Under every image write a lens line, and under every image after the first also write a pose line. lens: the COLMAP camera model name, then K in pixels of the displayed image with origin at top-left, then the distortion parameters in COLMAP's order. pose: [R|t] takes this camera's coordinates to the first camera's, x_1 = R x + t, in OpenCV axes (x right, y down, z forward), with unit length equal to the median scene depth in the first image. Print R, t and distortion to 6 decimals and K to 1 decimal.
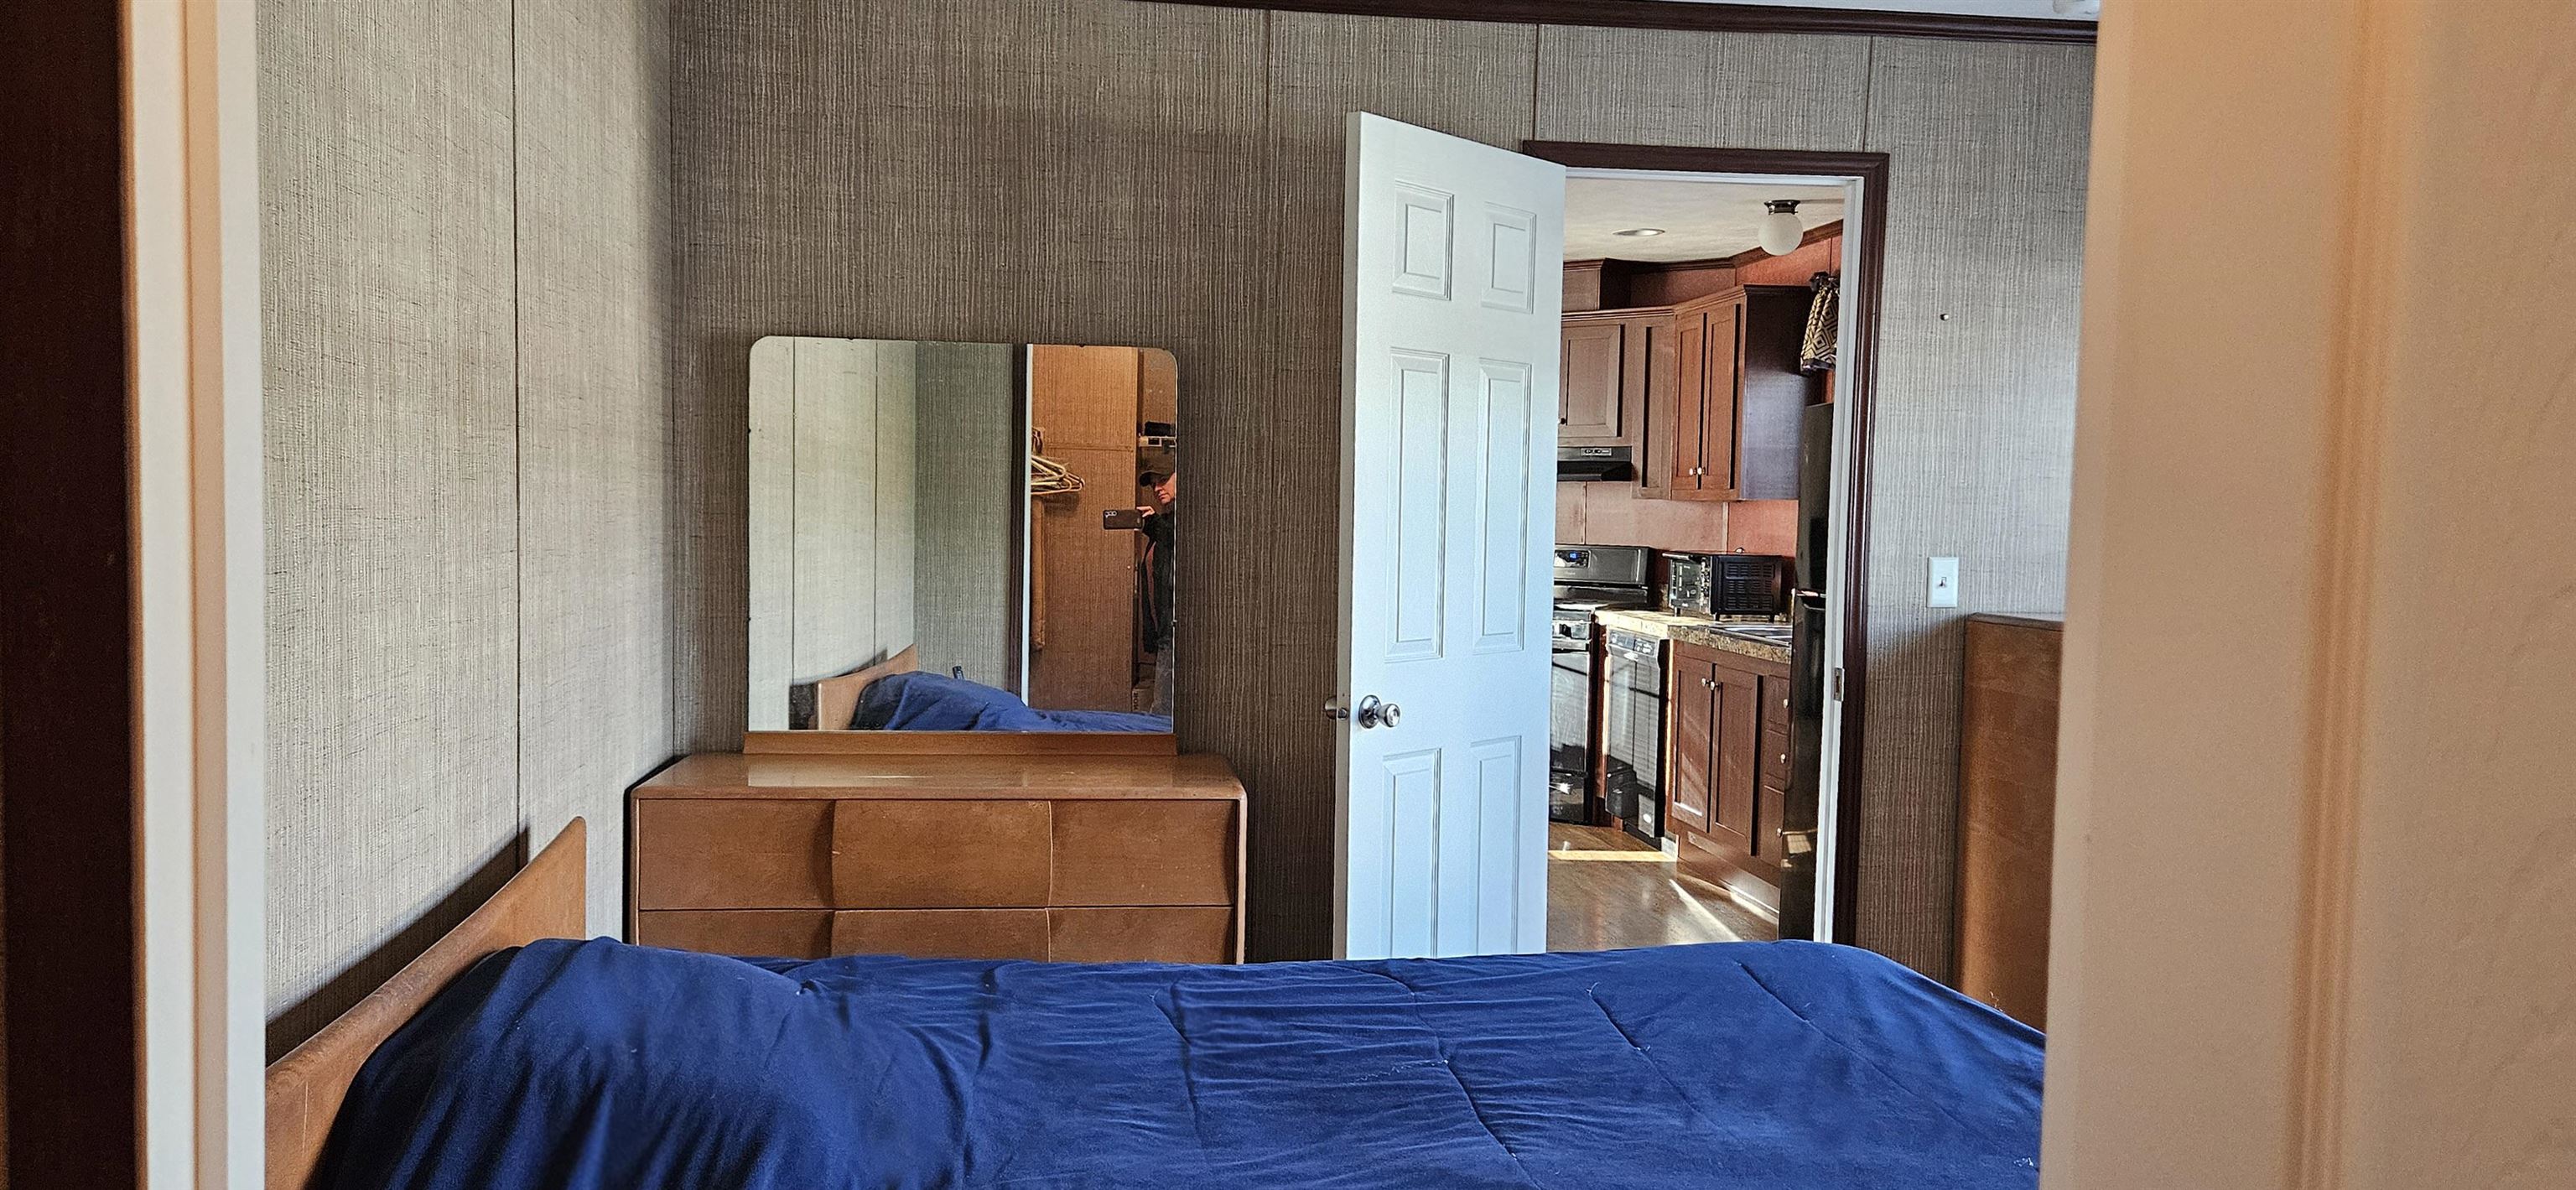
lens RADIAL K [[1871.8, 0, 1284.4], [0, 1871.8, 607.7], [0, 0, 1]] dist [0.079161, 0.000212]
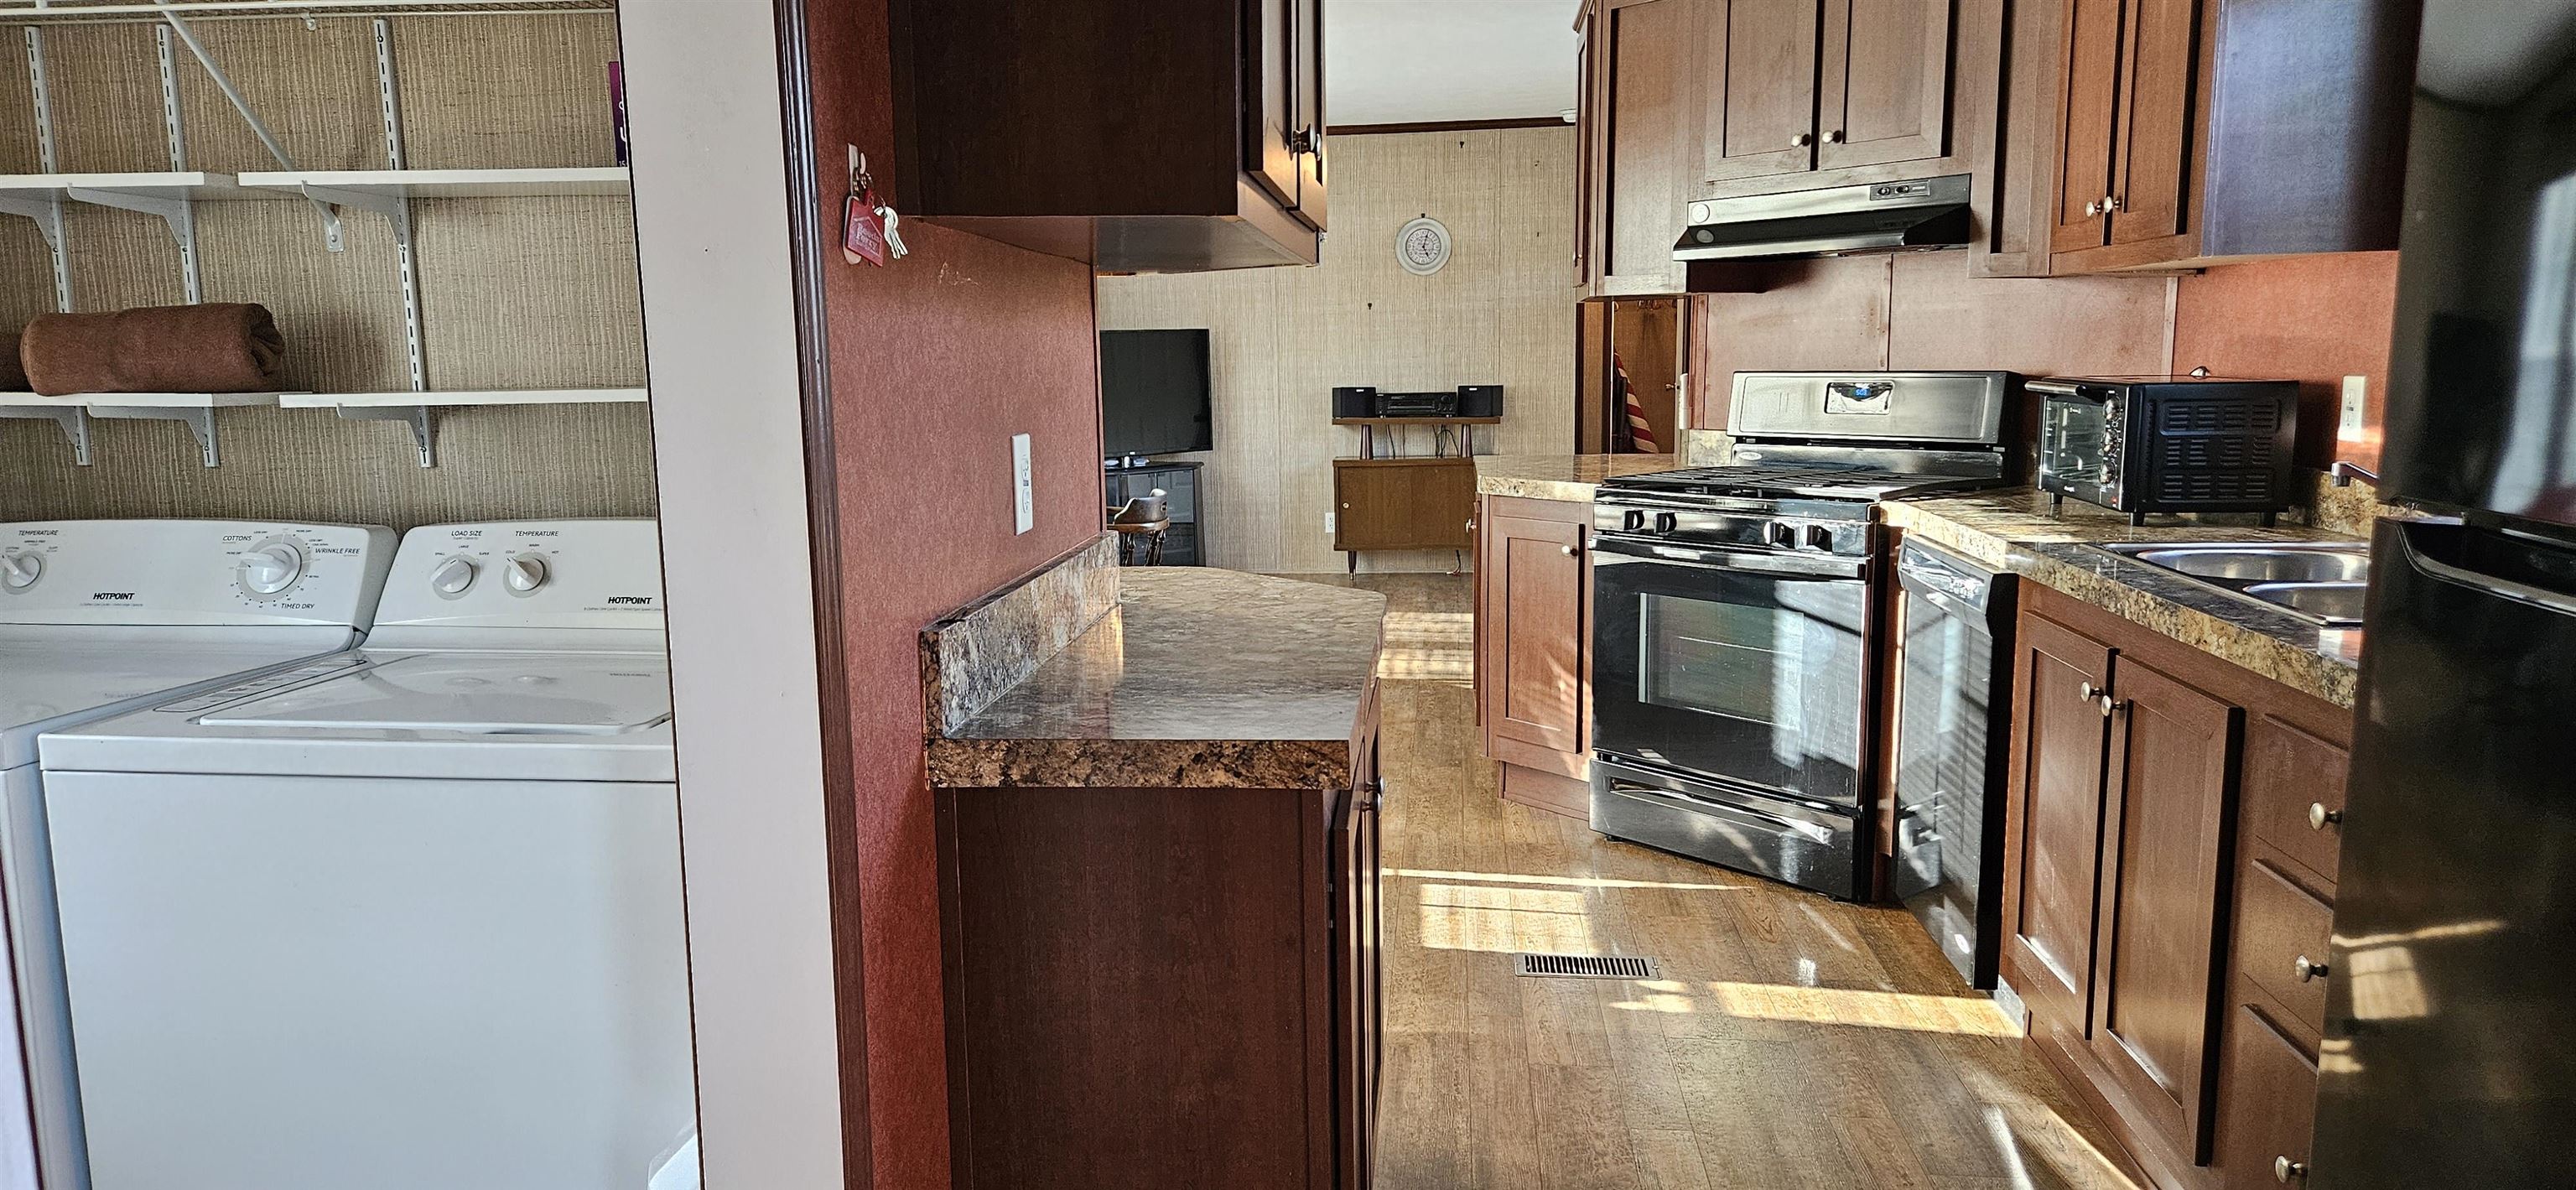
lens RADIAL K [[1724.0, 0, 1256.9], [0, 1724.0, 620.1], [0, 0, 1]] dist [0.094530, -0.082010]
pose [[0.966566, 0.007291, -0.256315, 0.134093], [0.018101, 0.995162, 0.096568, -0.016281], [0.255779, -0.097979, 0.961757, 0.533983]]
